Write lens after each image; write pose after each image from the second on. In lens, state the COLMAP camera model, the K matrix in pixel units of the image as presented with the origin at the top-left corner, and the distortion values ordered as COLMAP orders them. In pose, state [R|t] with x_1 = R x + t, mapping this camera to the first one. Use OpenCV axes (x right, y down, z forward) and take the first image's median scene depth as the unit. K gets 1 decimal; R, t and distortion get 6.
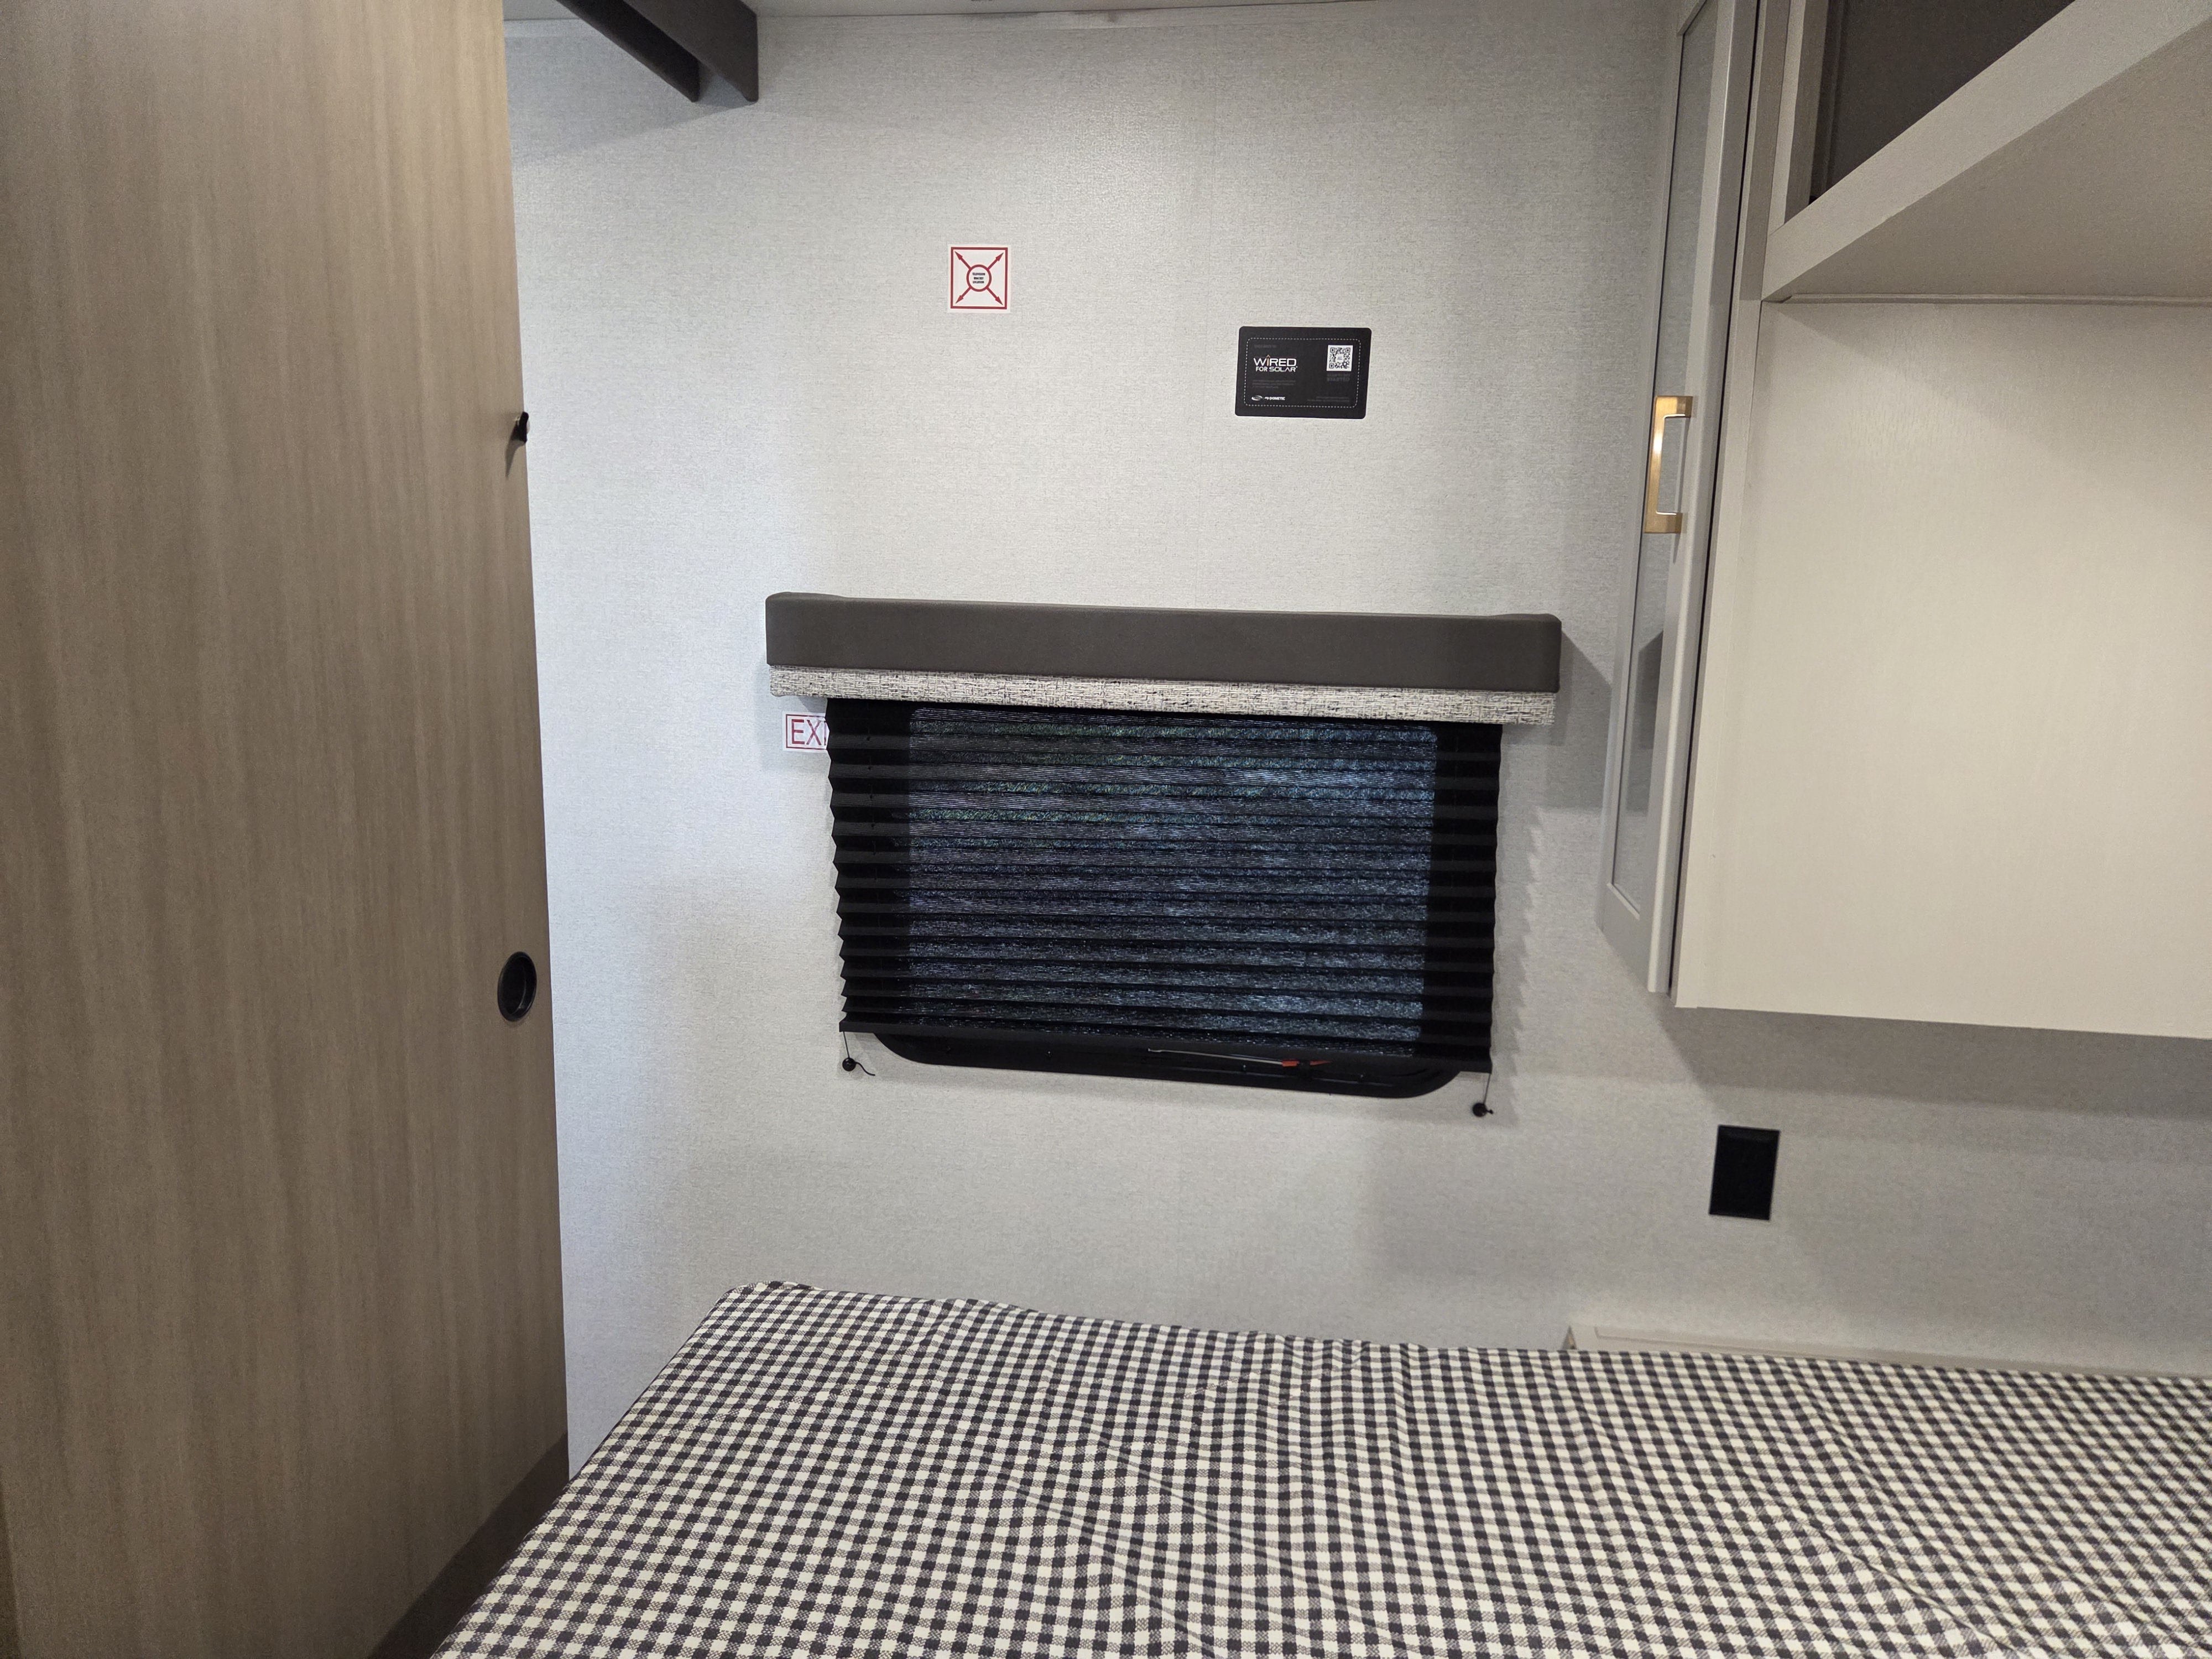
lens RADIAL K [[1477.9, 0, 1091.6], [0, 1477.9, 826.4], [0, 0, 1]] dist [0.065886, -0.056893]
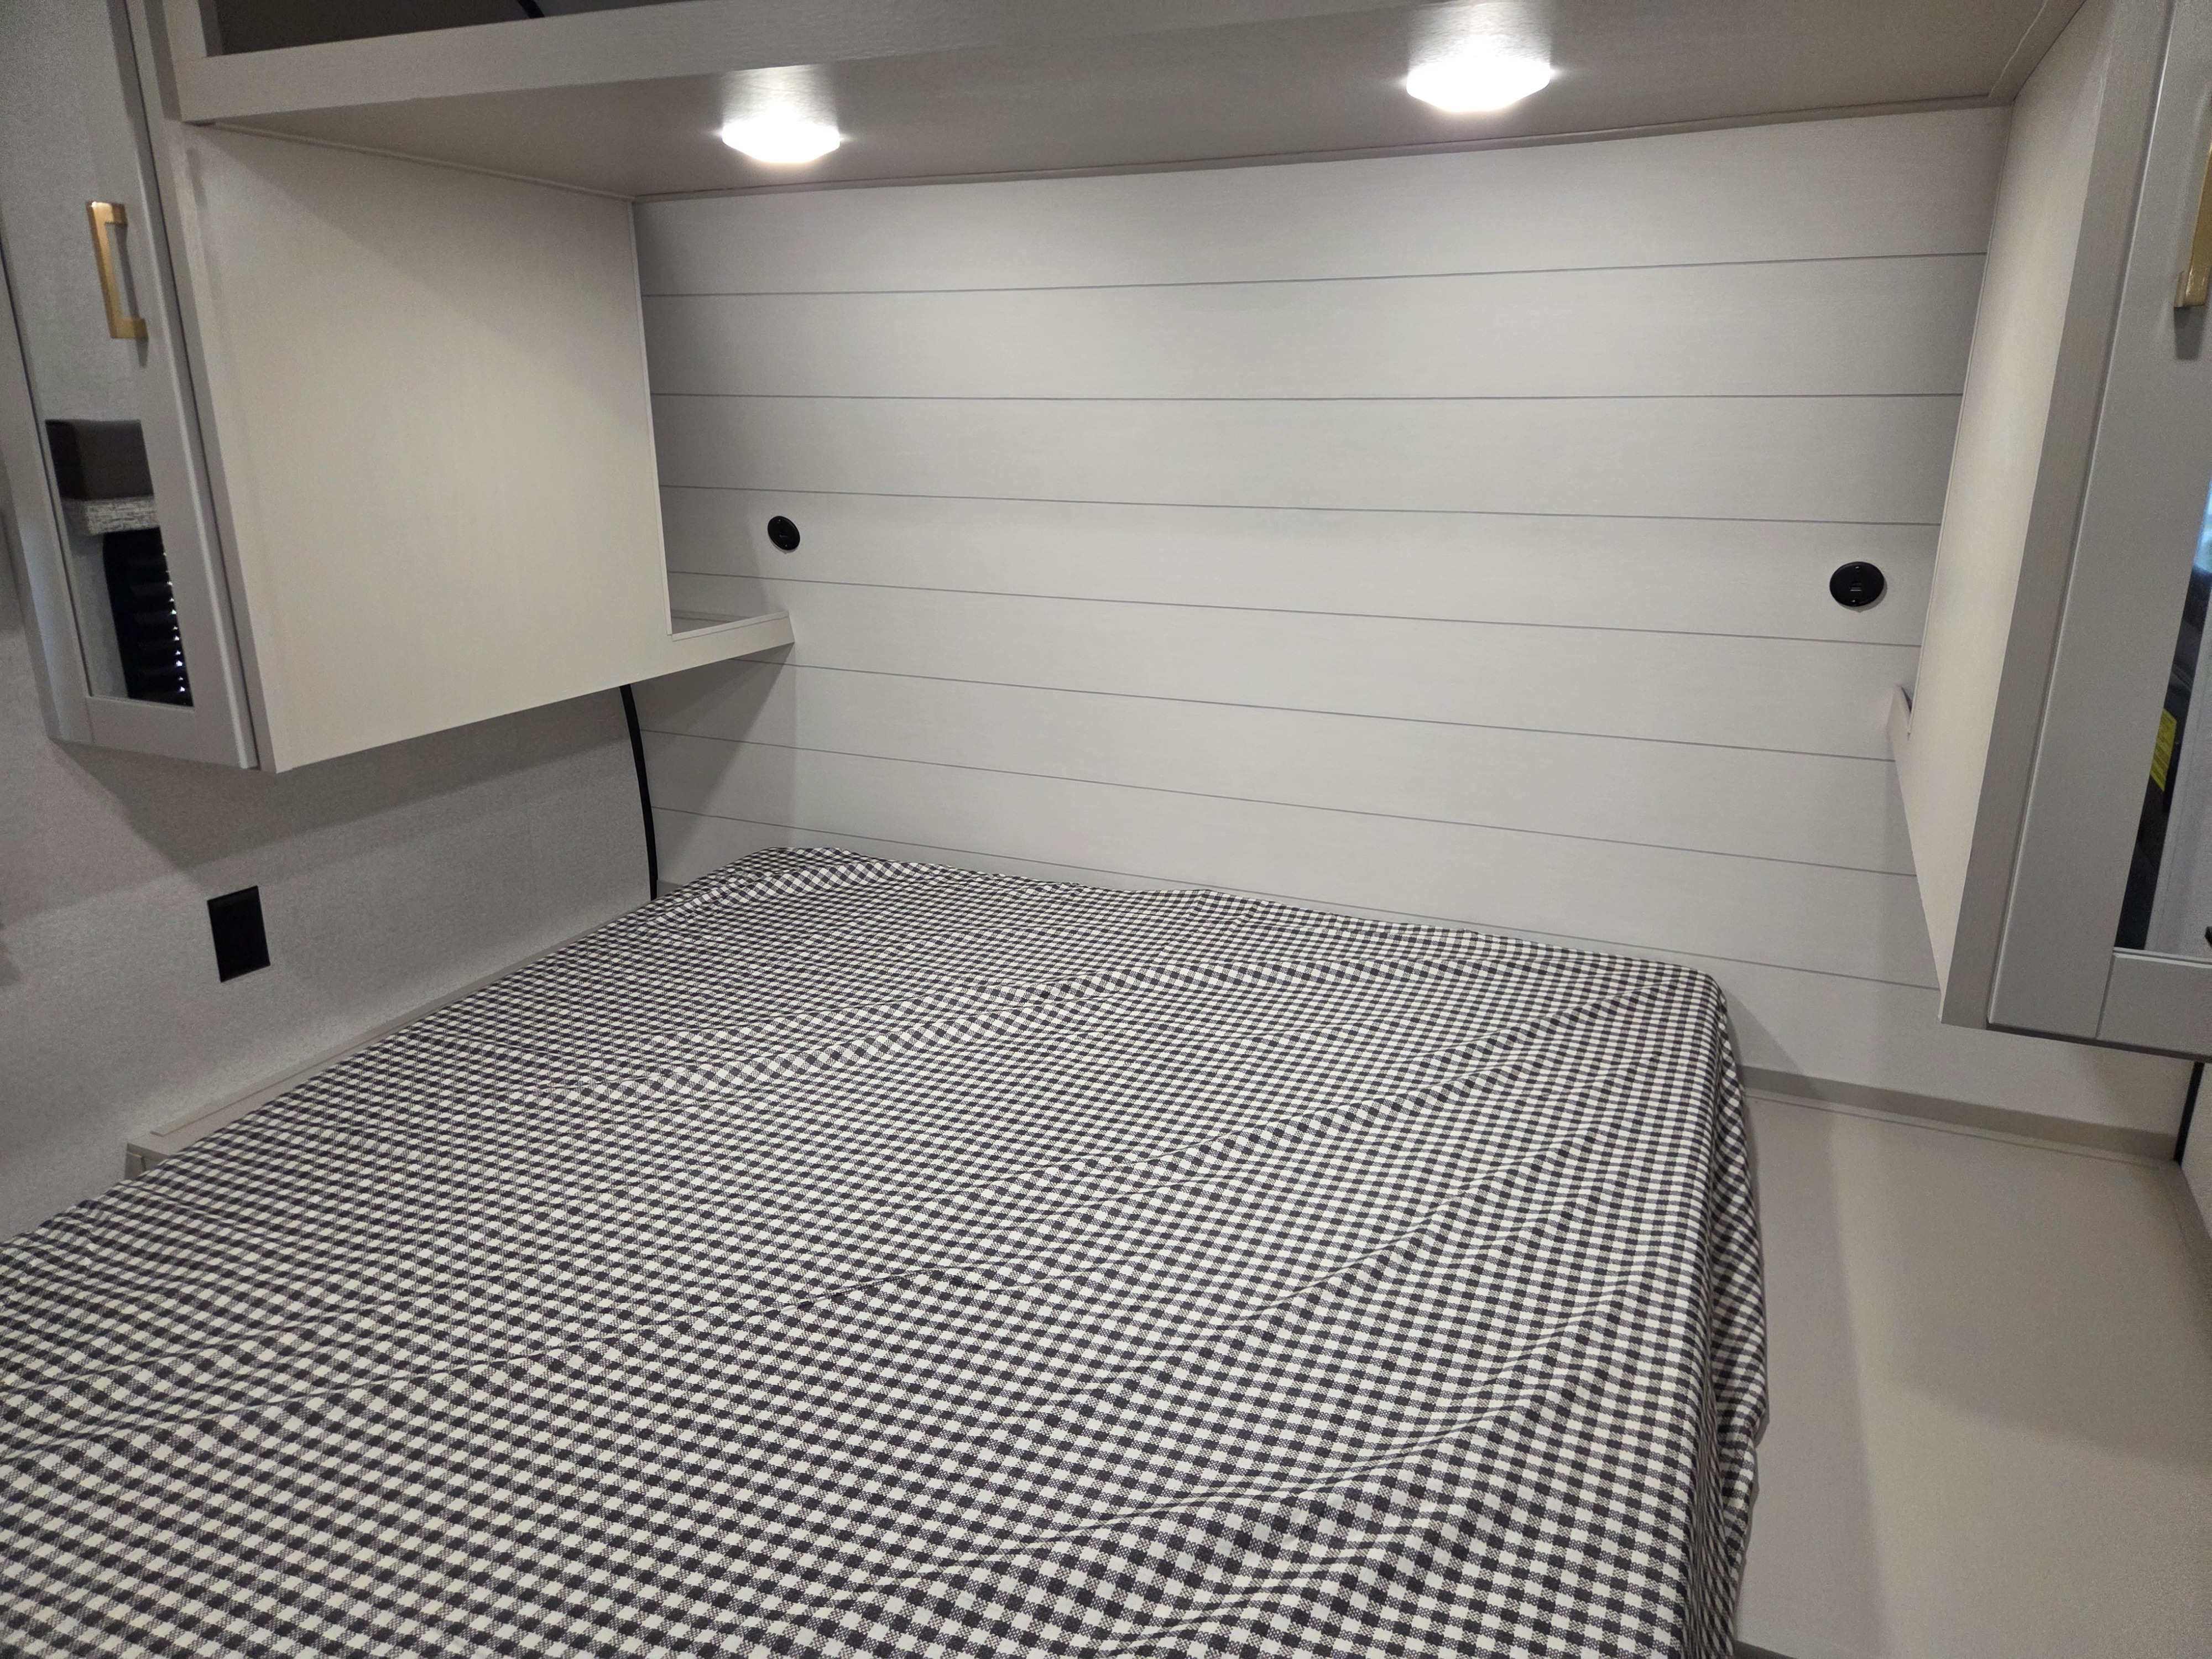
lens RADIAL K [[1477.9, 0, 1091.6], [0, 1477.9, 826.4], [0, 0, 1]] dist [0.065886, -0.056893]
pose [[0.266716, -0.289568, 0.919246, -0.394428], [0.168657, 0.953102, 0.251298, -0.016579], [-0.948903, 0.088012, 0.303045, 0.058211]]
